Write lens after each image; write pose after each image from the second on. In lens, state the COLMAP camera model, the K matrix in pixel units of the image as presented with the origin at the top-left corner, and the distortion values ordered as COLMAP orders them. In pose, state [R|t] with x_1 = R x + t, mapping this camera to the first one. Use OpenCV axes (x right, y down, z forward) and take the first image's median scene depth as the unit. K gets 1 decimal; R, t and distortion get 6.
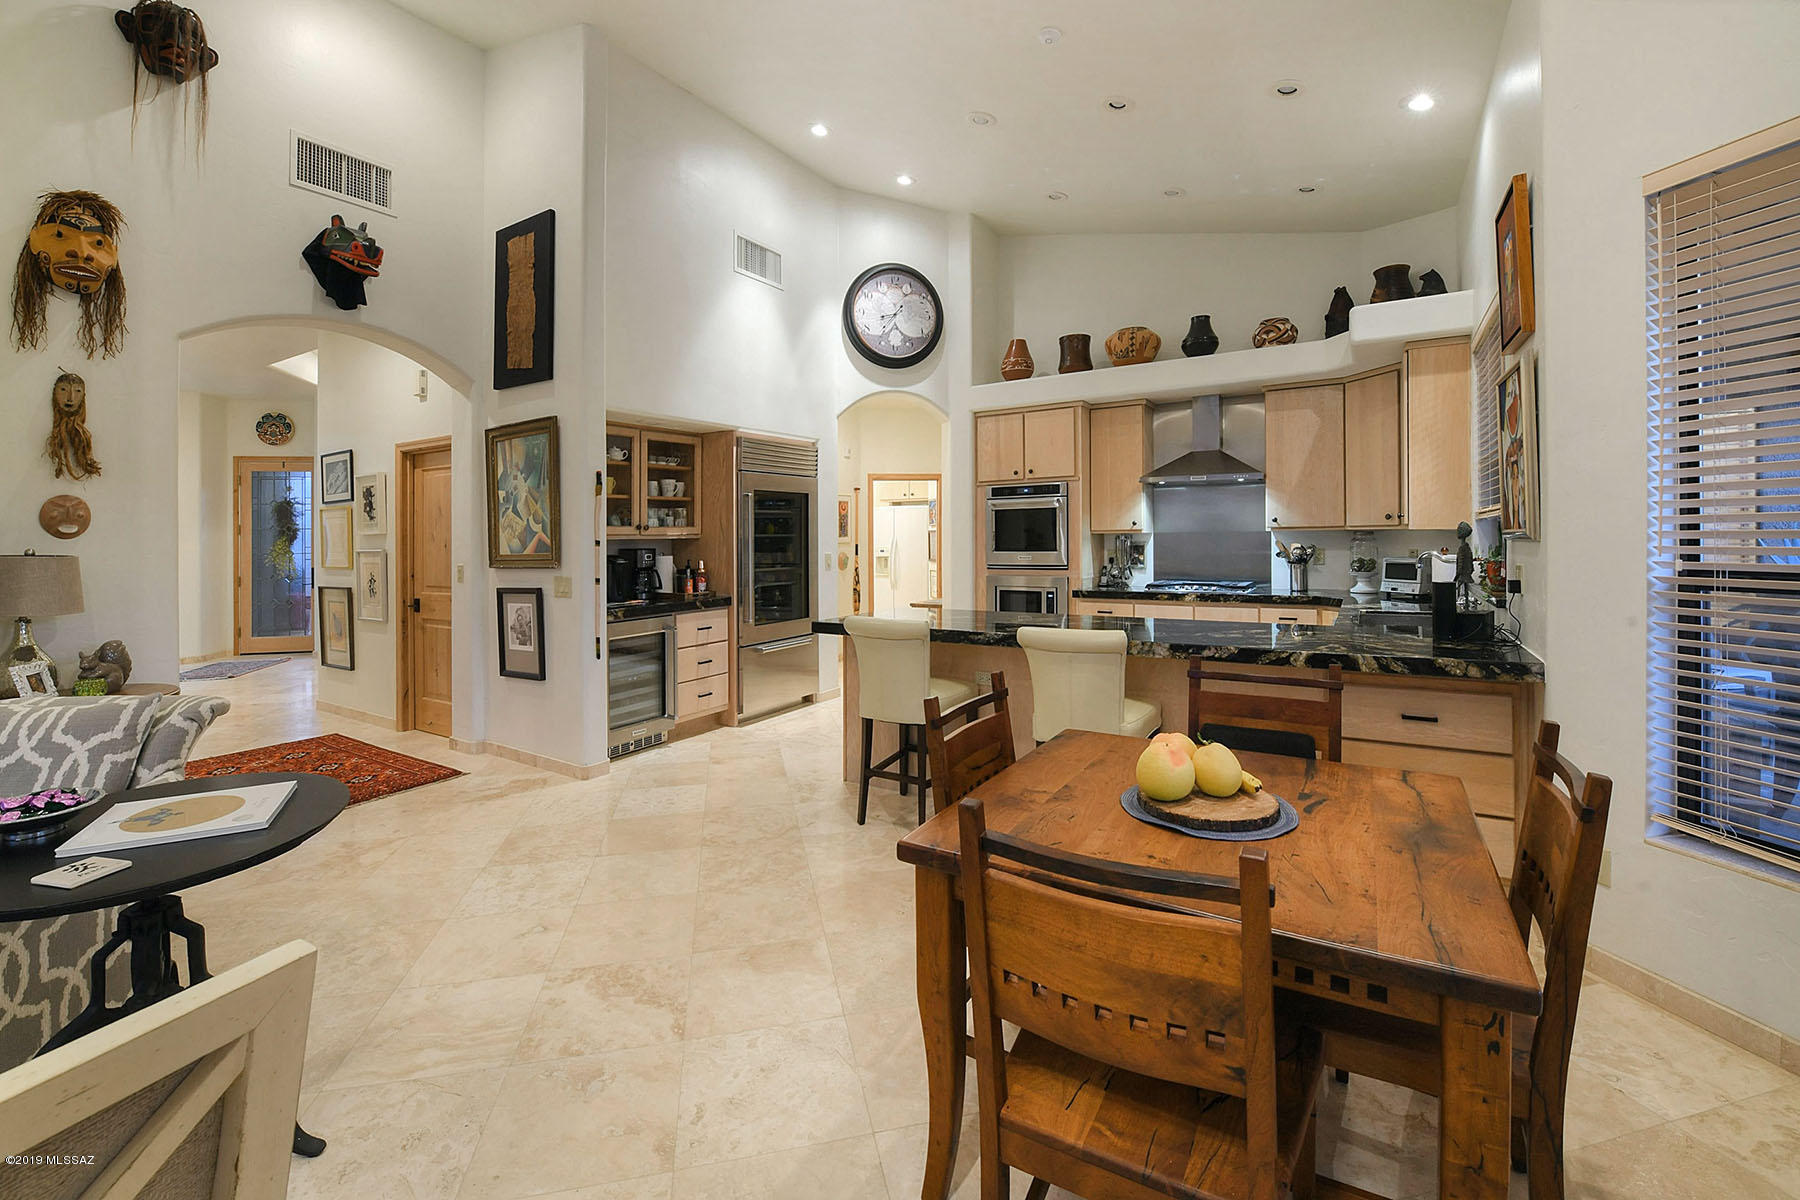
lens RADIAL K [[792.4, 0, 916.6], [0, 792.4, 538.5], [0, 0, 1]] dist [-0.020459, -0.000062]
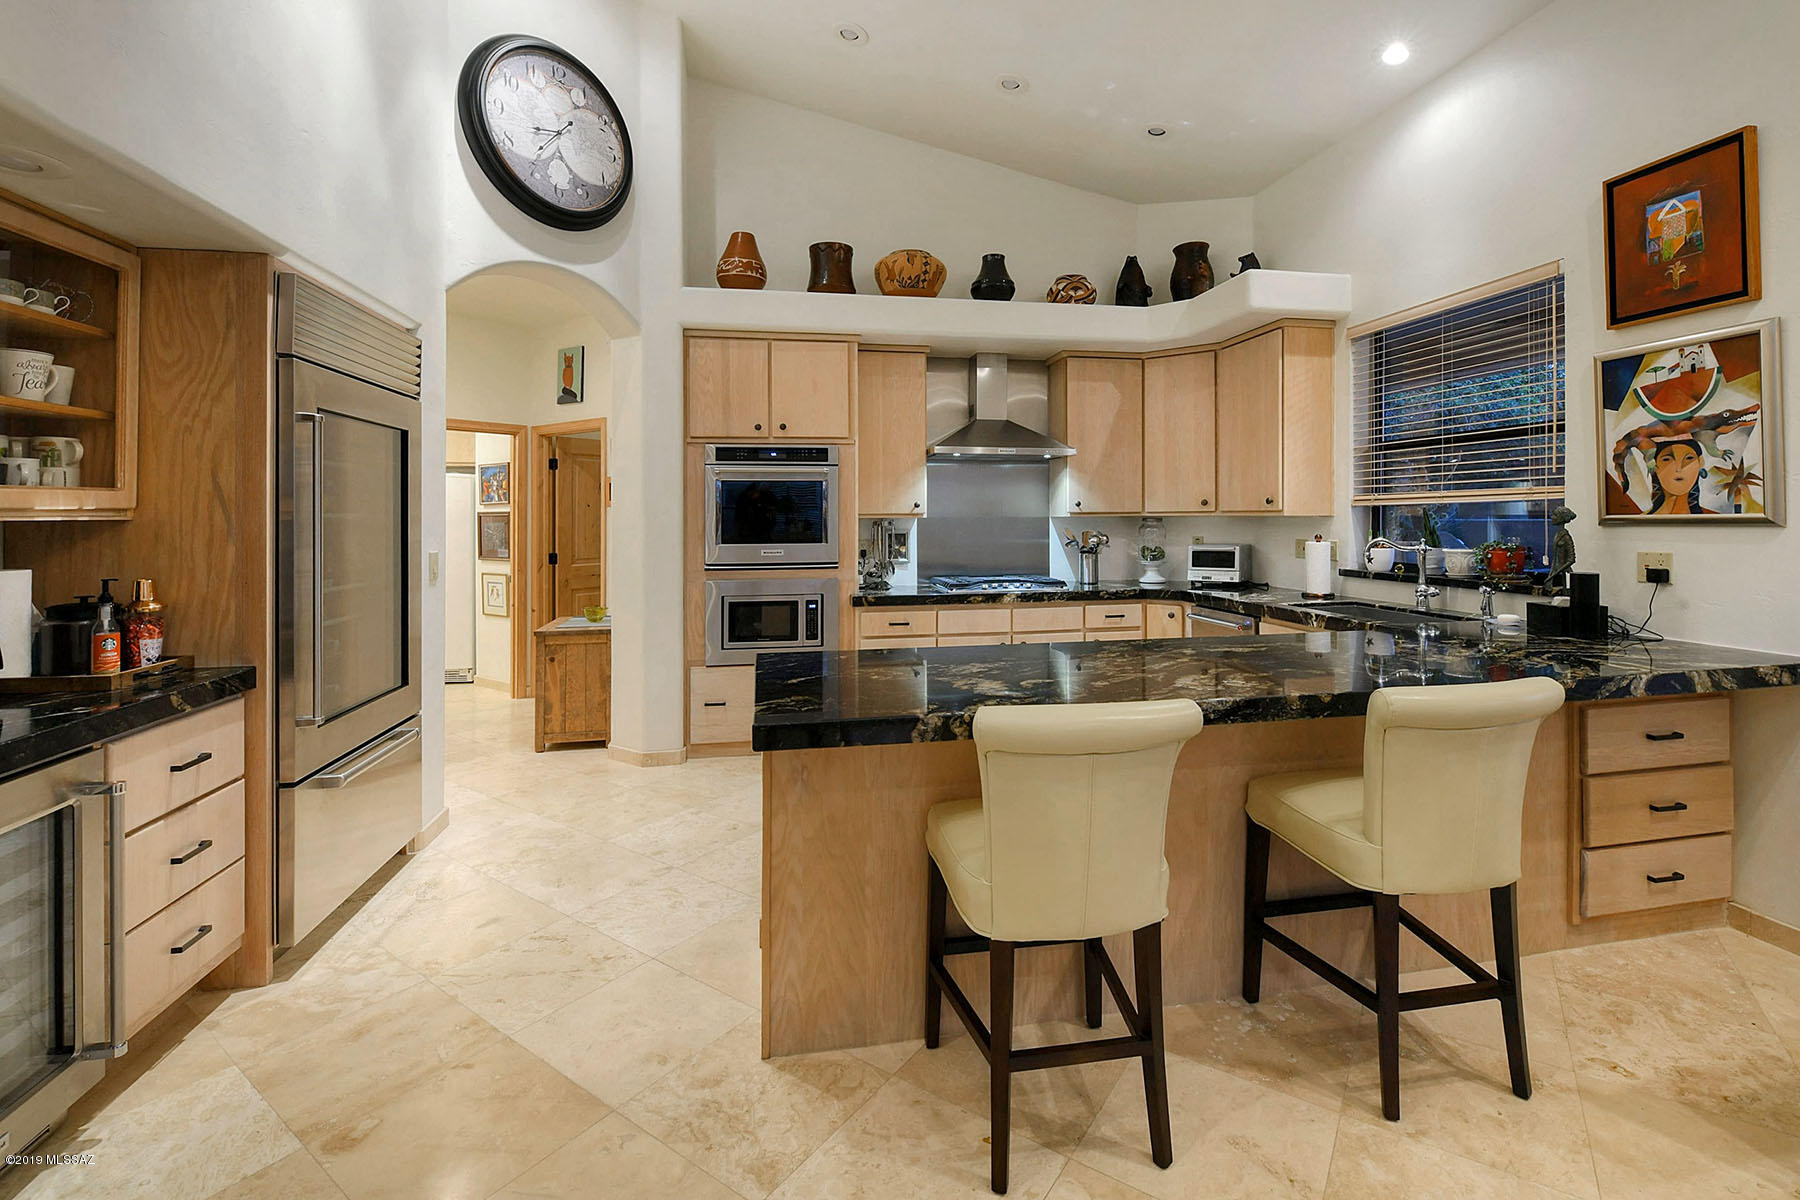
lens RADIAL K [[792.4, 0, 975.3], [0, 792.4, 525.4], [0, 0, 1]] dist [-0.020459, -0.000062]
pose [[0.720980, 0.002458, 0.692952, -0.217860], [-0.001758, 0.999997, -0.001718, 0.001608], [-0.692954, 0.000020, 0.720982, 0.412533]]
